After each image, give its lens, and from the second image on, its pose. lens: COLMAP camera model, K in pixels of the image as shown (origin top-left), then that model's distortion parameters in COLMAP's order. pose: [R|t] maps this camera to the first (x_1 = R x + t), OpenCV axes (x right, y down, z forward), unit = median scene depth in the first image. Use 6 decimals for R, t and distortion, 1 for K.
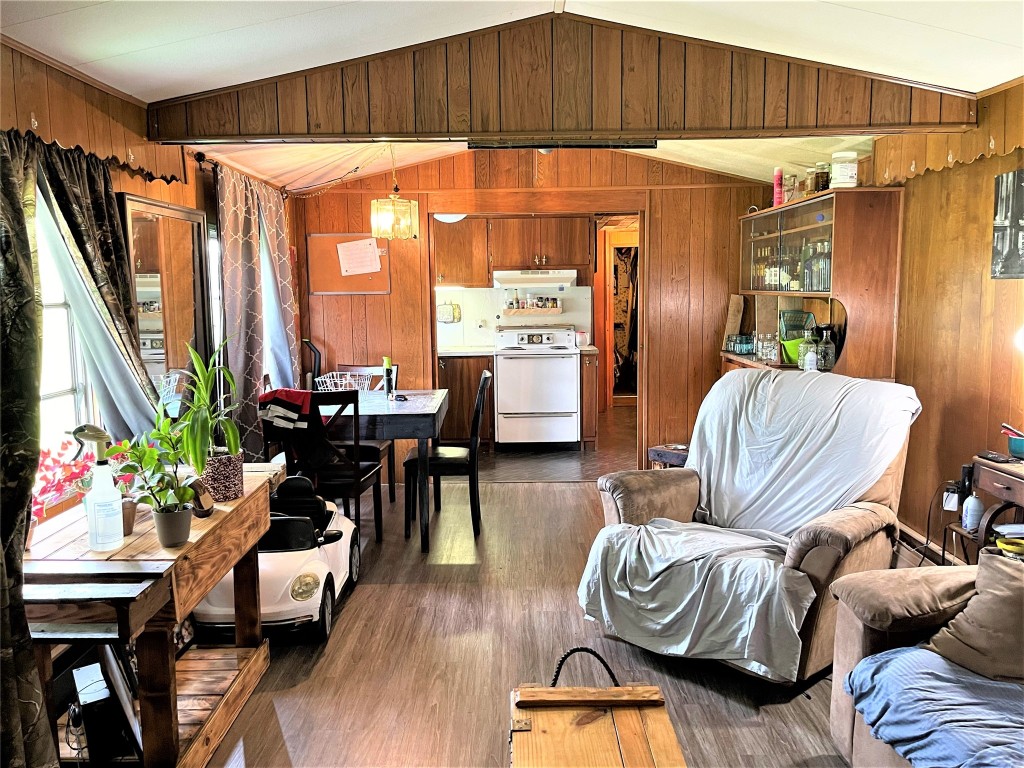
lens RADIAL K [[809.7, 0, 512.0], [0, 809.7, 384.0], [0, 0, 1]] dist [-0.000472, -0.000034]
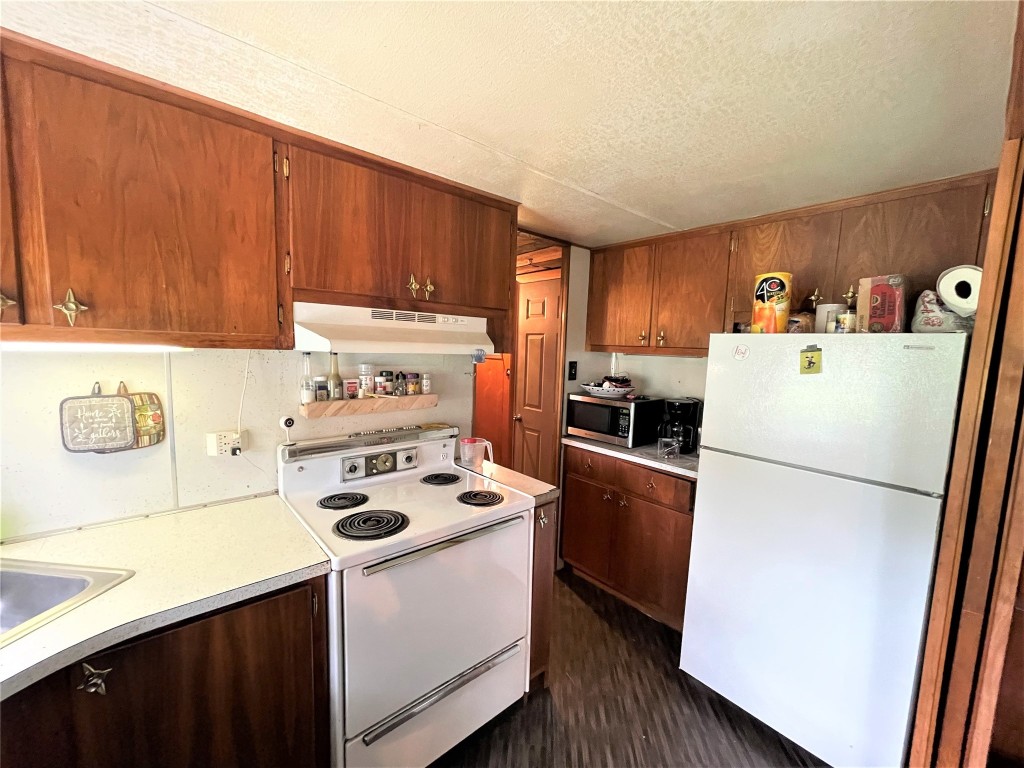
lens RADIAL K [[409.5, 0, 512.0], [0, 409.5, 384.0], [0, 0, 1]] dist [-0.000225, -0.000014]
pose [[0.750766, -0.025510, 0.660076, -0.069354], [0.040021, 0.999175, -0.006905, -0.099073], [-0.659355, 0.031601, 0.751167, 0.804980]]
